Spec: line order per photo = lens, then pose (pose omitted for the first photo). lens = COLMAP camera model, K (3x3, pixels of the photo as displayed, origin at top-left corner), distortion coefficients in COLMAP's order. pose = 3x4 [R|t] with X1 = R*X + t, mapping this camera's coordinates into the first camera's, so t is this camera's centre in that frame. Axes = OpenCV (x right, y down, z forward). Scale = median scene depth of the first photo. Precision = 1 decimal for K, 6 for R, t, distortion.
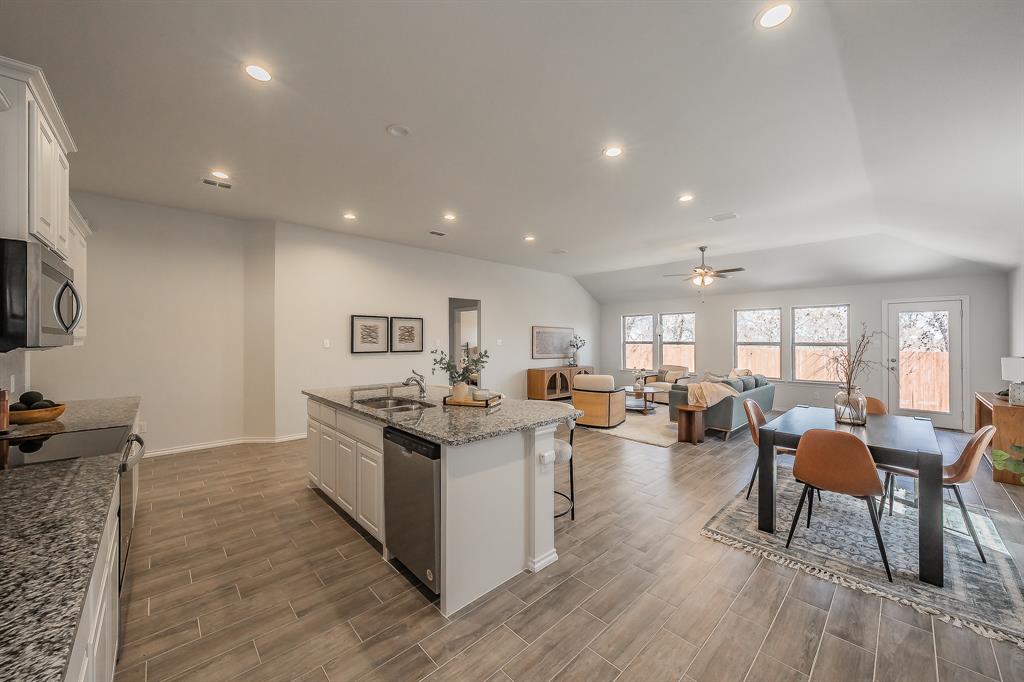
lens RADIAL K [[373.1, 0, 512.0], [0, 373.1, 341.0], [0, 0, 1]] dist [-0.000532, -0.000086]
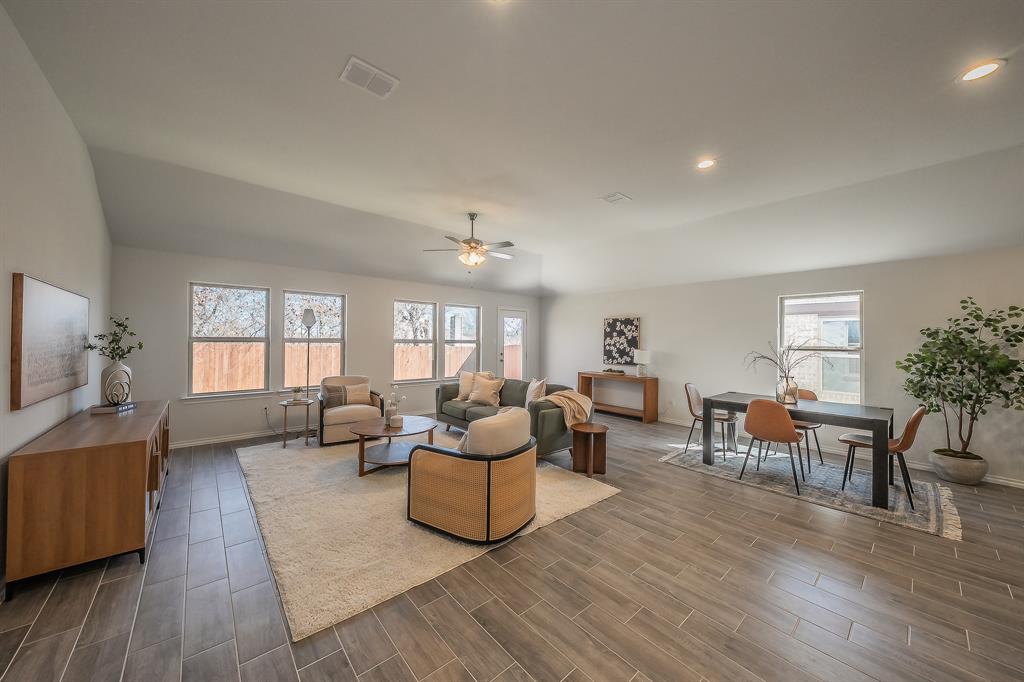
lens RADIAL K [[359.9, 0, 512.5], [0, 359.9, 338.1], [0, 0, 1]] dist [-0.001192, -0.000018]
pose [[0.040963, 0.002127, 0.999158, -0.206570], [-0.011200, 0.999936, -0.001669, -0.000931], [-0.999098, -0.011122, 0.040985, 0.902120]]
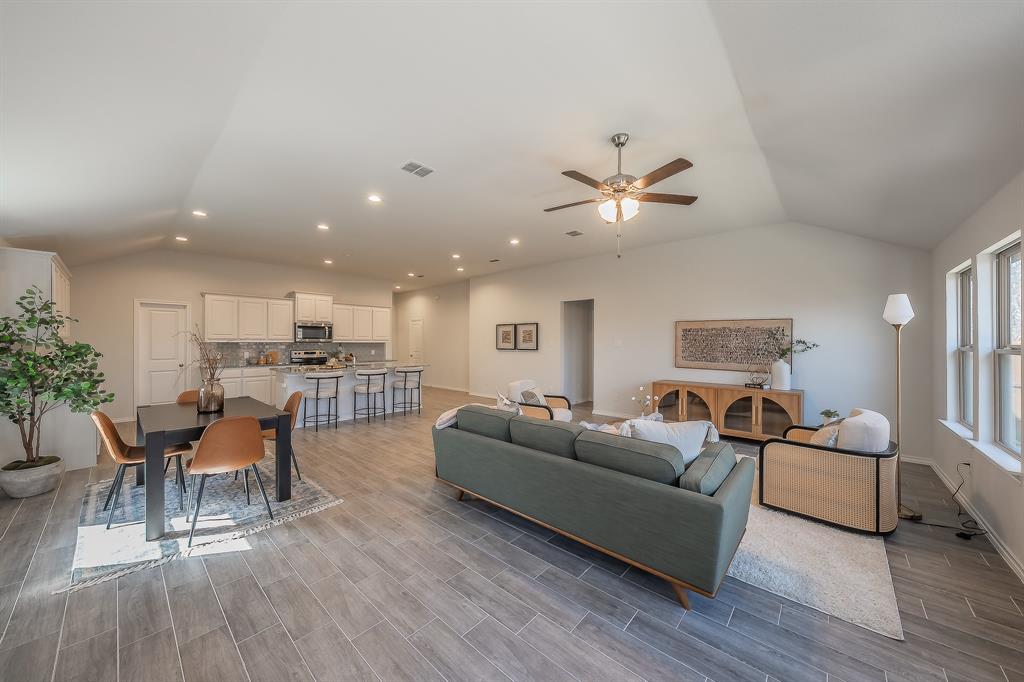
lens RADIAL K [[359.9, 0, 512.5], [0, 359.9, 338.1], [0, 0, 1]] dist [-0.001192, -0.000018]
pose [[0.080732, -0.010486, -0.996681, 0.962269], [-0.004769, 0.999929, -0.010906, 0.002351], [0.996724, 0.005634, 0.080676, 0.846620]]
